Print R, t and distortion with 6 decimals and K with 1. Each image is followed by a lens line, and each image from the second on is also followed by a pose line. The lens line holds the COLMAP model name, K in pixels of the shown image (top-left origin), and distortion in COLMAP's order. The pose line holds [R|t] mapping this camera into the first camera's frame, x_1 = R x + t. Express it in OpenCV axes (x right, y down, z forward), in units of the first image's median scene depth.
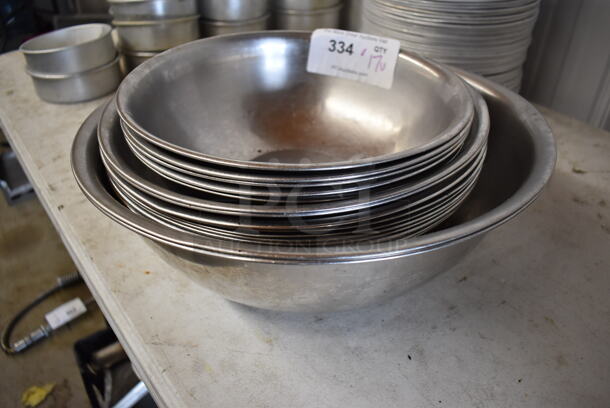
lens RADIAL K [[464.2, 0, 305.0], [0, 464.2, 204.0], [0, 0, 1]] dist [-0.096522, -0.002716]
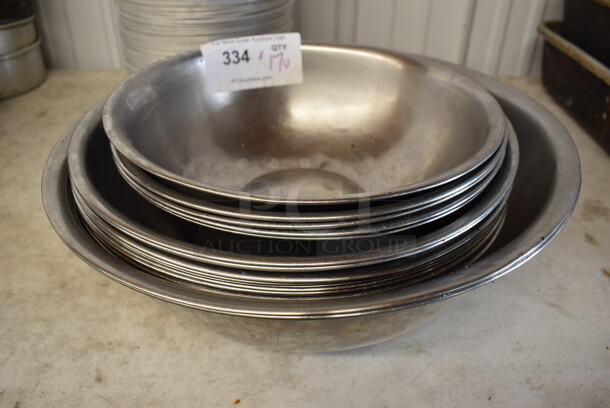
lens RADIAL K [[464.2, 0, 305.0], [0, 464.2, 204.0], [0, 0, 1]] dist [-0.096522, -0.002716]
pose [[0.636782, -0.448720, 0.627024, -0.544047], [0.451133, 0.876316, 0.168968, -0.187017], [-0.625291, 0.175275, 0.760454, 0.294801]]
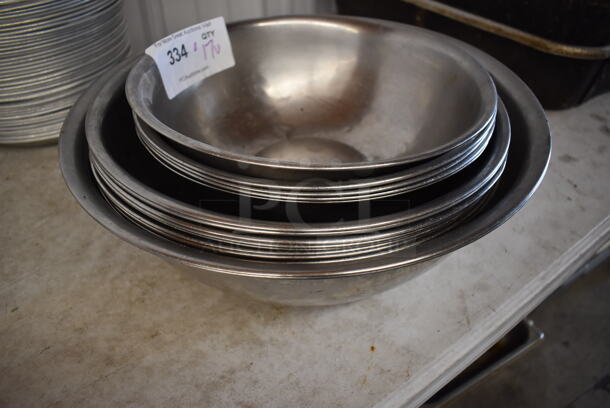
lens RADIAL K [[464.2, 0, 305.0], [0, 464.2, 204.0], [0, 0, 1]] dist [-0.096522, -0.002716]
pose [[0.050190, -0.646337, 0.761400, -0.750243], [0.576194, 0.641434, 0.506520, -0.470007], [-0.815770, 0.413292, 0.404609, 0.603188]]
